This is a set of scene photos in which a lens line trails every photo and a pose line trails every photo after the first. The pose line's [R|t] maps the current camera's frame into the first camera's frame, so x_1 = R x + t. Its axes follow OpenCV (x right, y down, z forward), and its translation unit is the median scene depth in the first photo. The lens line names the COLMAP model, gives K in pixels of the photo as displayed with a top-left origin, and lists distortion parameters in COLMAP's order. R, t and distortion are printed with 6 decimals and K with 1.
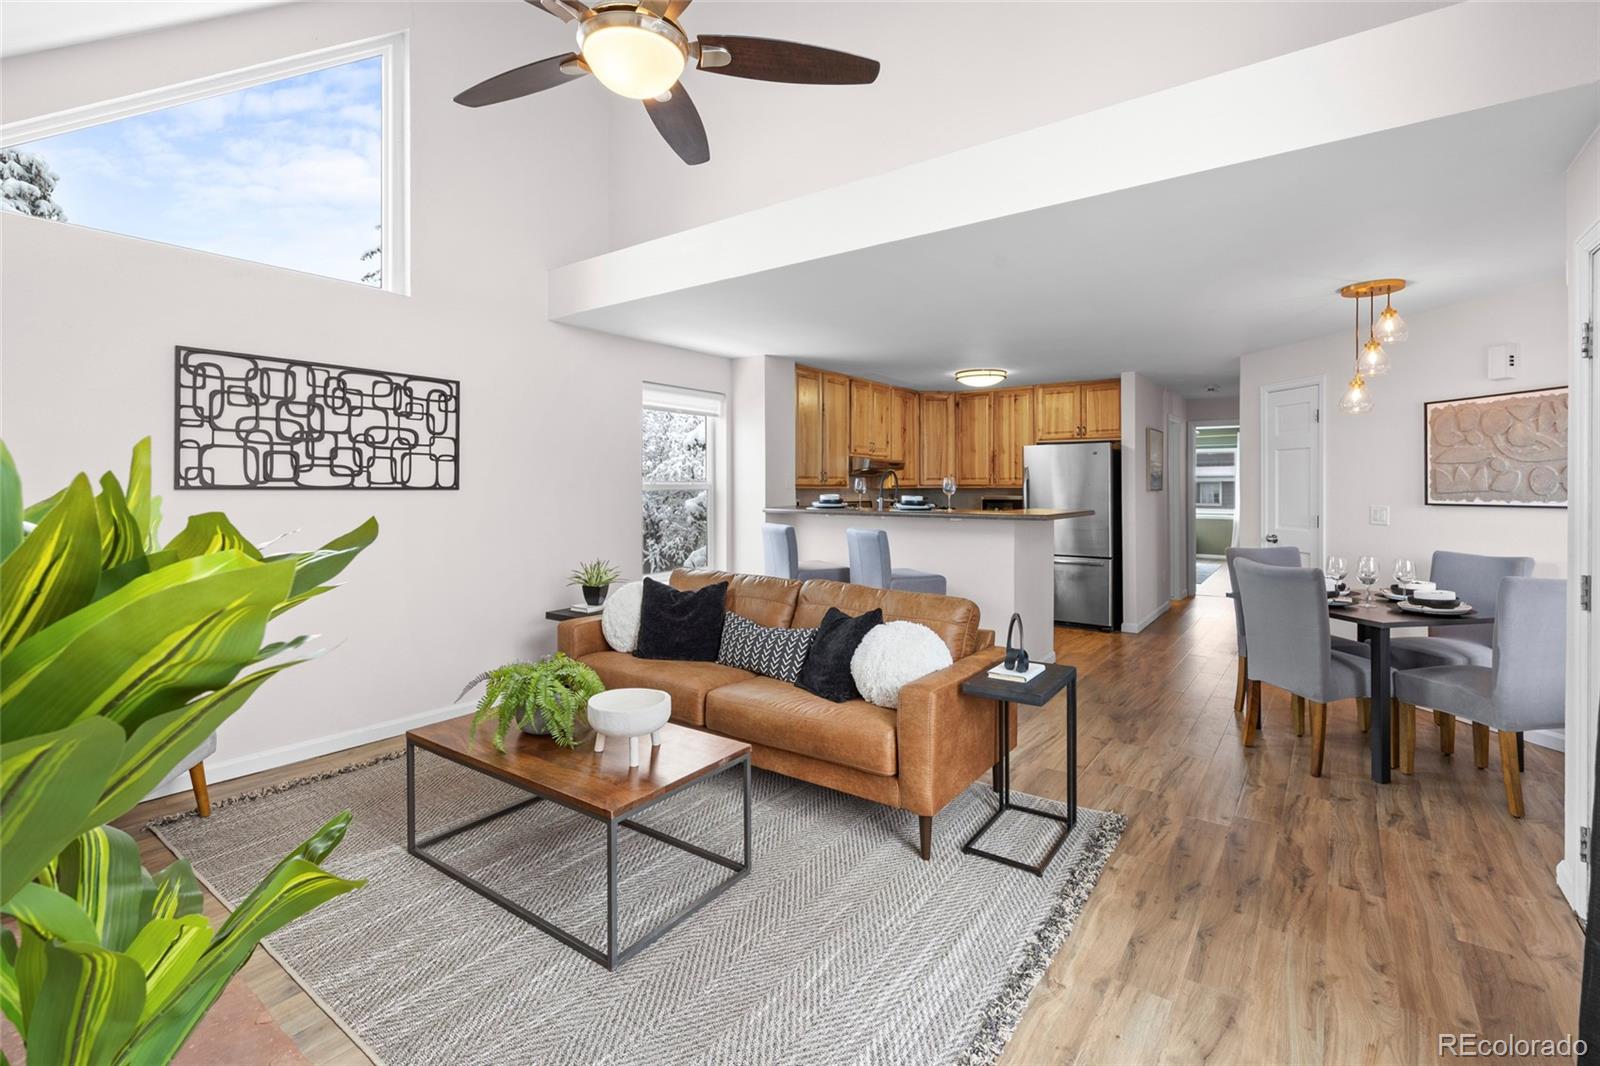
lens RADIAL K [[714.6, 0, 802.5], [0, 714.6, 490.6], [0, 0, 1]] dist [-0.005445, 0.002299]
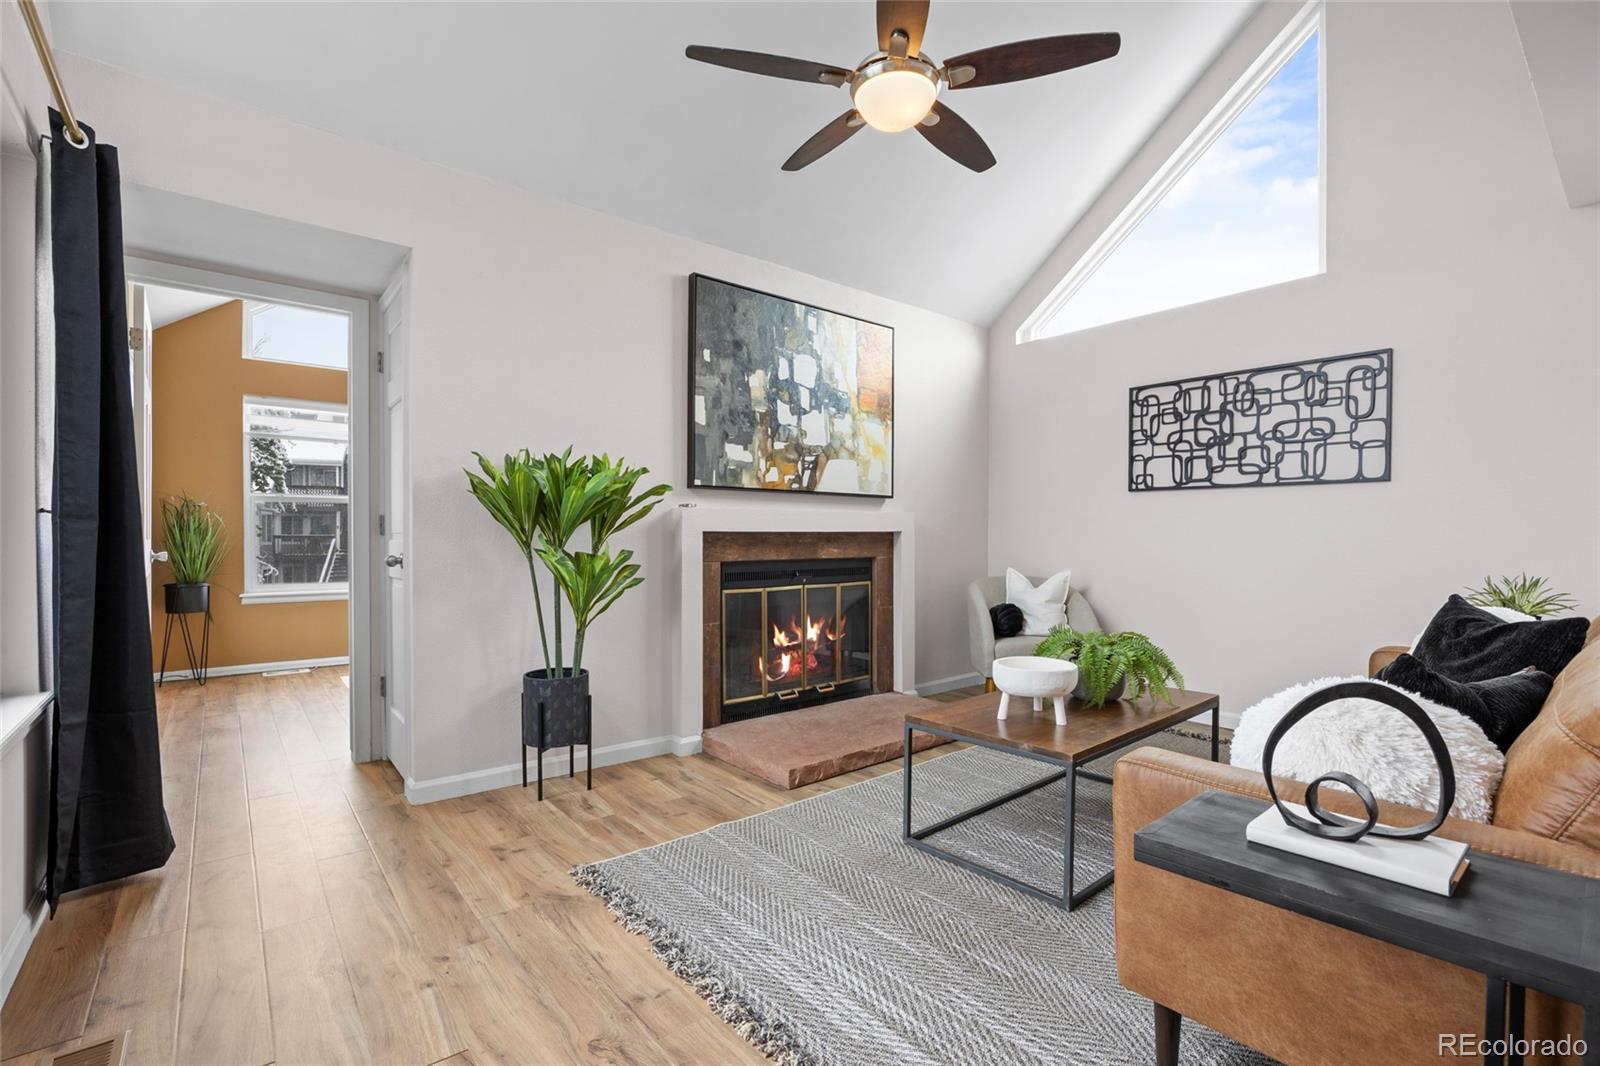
lens RADIAL K [[714.6, 0, 810.4], [0, 714.6, 544.4], [0, 0, 1]] dist [-0.005445, 0.002299]
pose [[-0.233475, 0.011040, -0.972300, 0.480106], [-0.008436, 0.999875, 0.013379, 0.067829], [0.972326, 0.011326, -0.233352, 0.552509]]
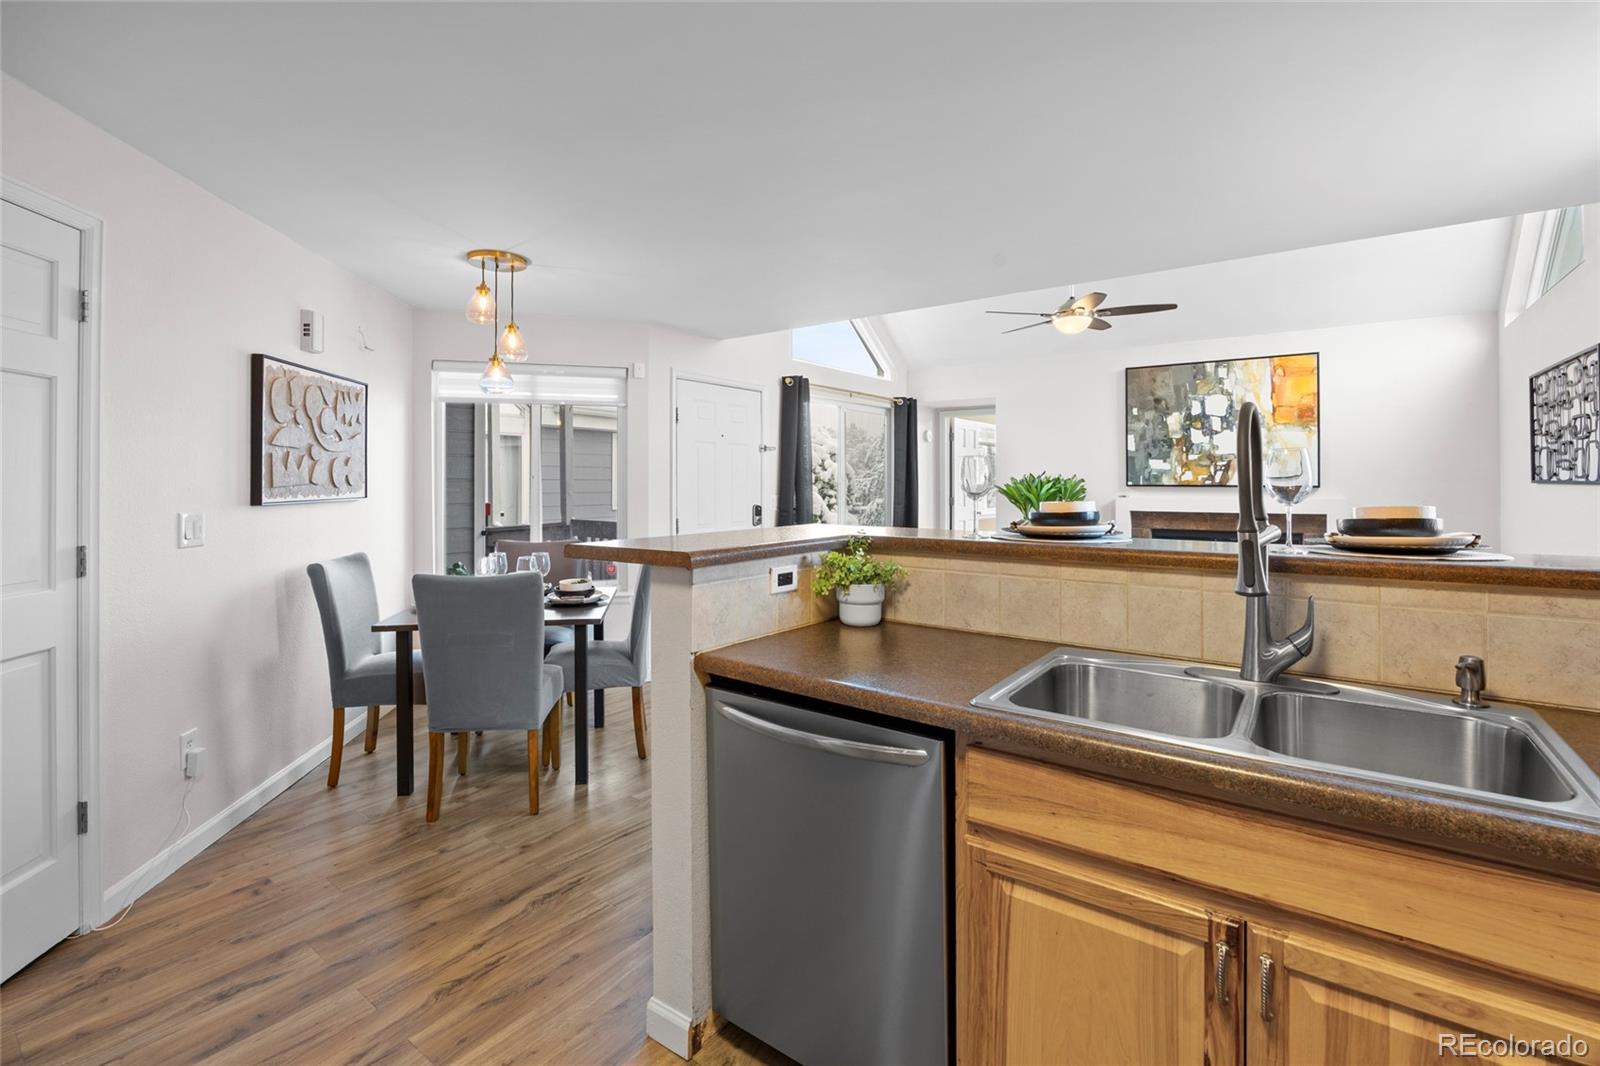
lens RADIAL K [[714.6, 0, 817.4], [0, 714.6, 471.8], [0, 0, 1]] dist [-0.005445, 0.002299]
pose [[-0.999683, -0.001784, -0.025120, 0.387346], [-0.001593, 0.999970, -0.007601, -0.007673], [0.025133, -0.007559, -0.999656, 1.771953]]
